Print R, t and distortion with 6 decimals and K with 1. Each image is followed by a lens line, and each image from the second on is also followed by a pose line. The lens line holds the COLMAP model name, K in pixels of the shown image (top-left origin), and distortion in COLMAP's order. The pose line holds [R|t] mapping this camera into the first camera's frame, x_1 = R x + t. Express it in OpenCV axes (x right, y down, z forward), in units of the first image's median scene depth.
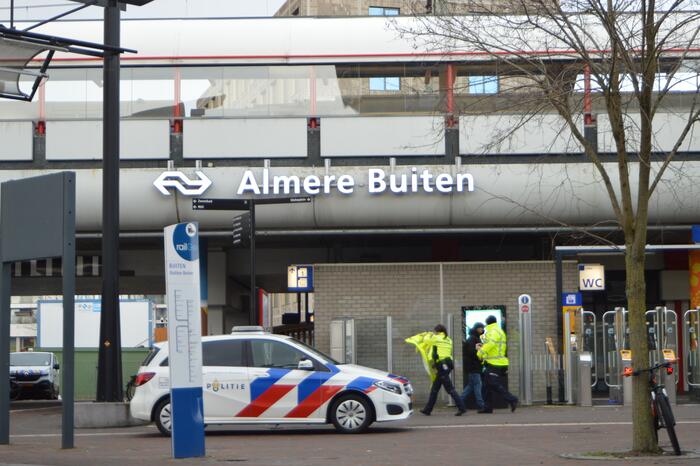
lens RADIAL K [[1569.3, 0, 350.0], [0, 1569.3, 233.0], [0, 0, 1]] dist [-0.071144, 0.064305]
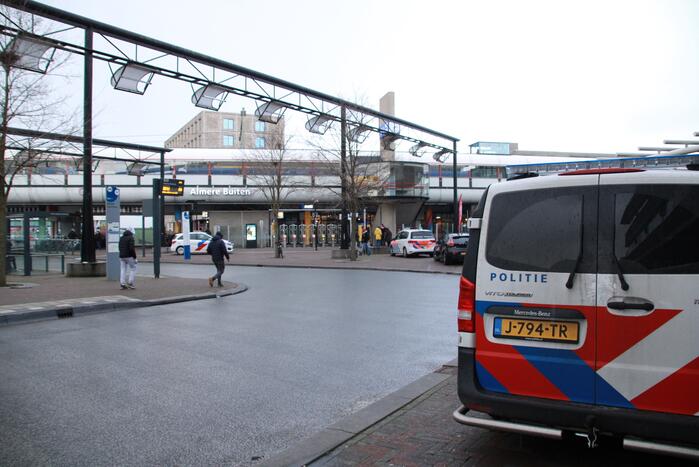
lens RADIAL K [[621.0, 0, 347.8], [0, 621.0, 248.4], [0, 0, 1]] dist [-0.099708, 0.007393]
pose [[0.977334, 0.000408, 0.211705, -0.012326], [-0.025584, 0.992897, 0.116193, -0.080587], [-0.210154, -0.118975, 0.970402, -0.618933]]
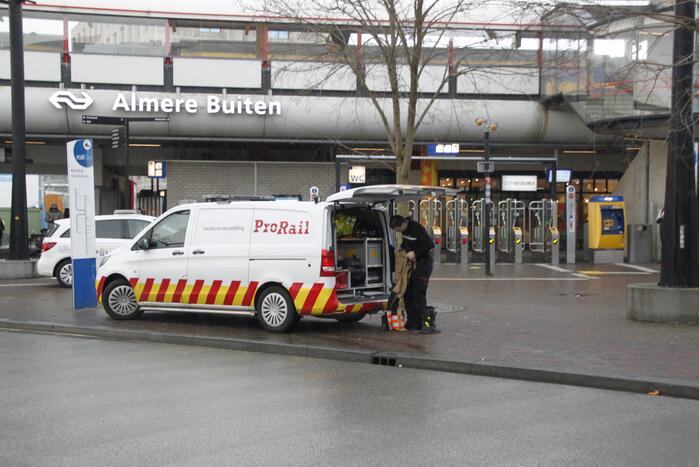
lens RADIAL K [[1040.6, 0, 357.5], [0, 1040.6, 248.6], [0, 0, 1]] dist [0.023948, 0.911087]
pose [[0.985108, 0.012797, 0.171458, -0.014831], [-0.032522, 0.993093, 0.112733, -0.014258], [-0.168831, -0.116630, 0.978720, 0.028165]]
